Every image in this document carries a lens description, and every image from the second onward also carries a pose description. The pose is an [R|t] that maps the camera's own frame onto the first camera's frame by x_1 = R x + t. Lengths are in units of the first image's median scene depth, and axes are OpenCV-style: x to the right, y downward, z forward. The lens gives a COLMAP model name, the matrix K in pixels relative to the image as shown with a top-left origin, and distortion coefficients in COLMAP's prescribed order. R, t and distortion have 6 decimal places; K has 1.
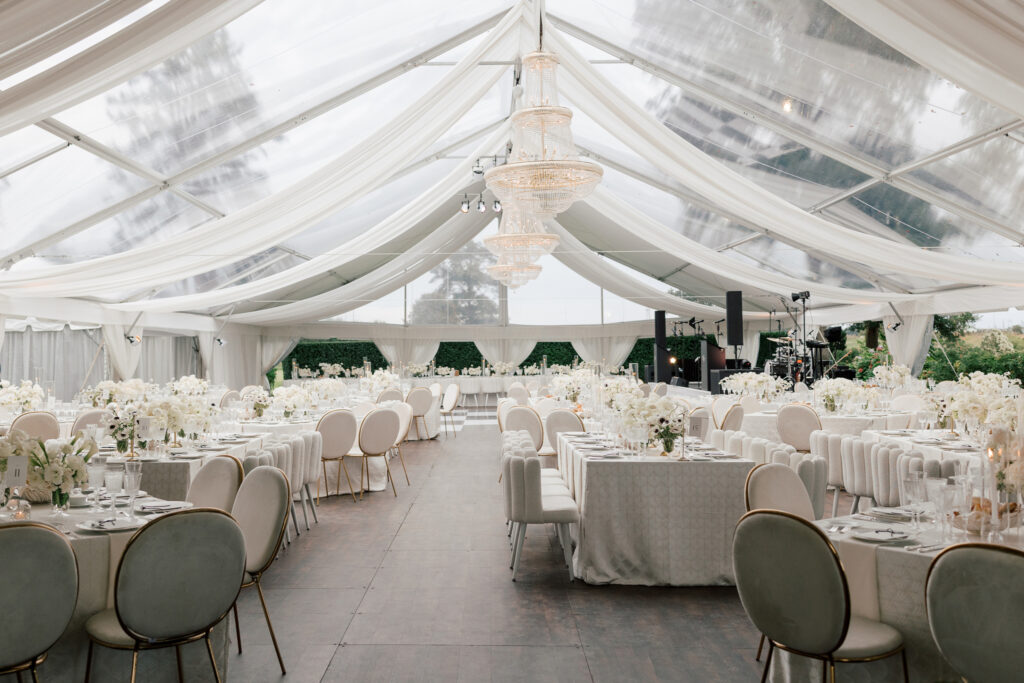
lens RADIAL K [[1032.0, 0, 528.9], [0, 1032.0, 342.7], [0, 0, 1]] dist [0.008265, -0.008097]
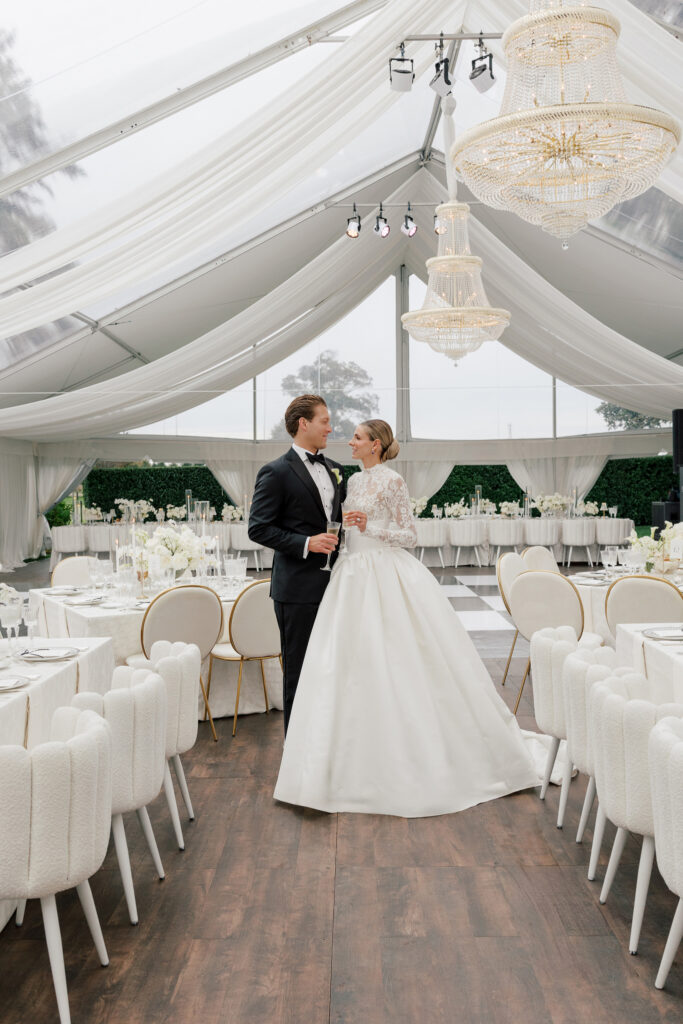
lens RADIAL K [[1032.0, 0, 341.5], [0, 1032.0, 512.0], [0, 0, 1]] dist [0.008265, -0.008097]
pose [[0.998930, -0.001399, -0.046225, -0.034353], [0.003154, 0.999276, 0.037913, 0.003999], [0.046138, -0.038018, 0.998211, 0.342829]]
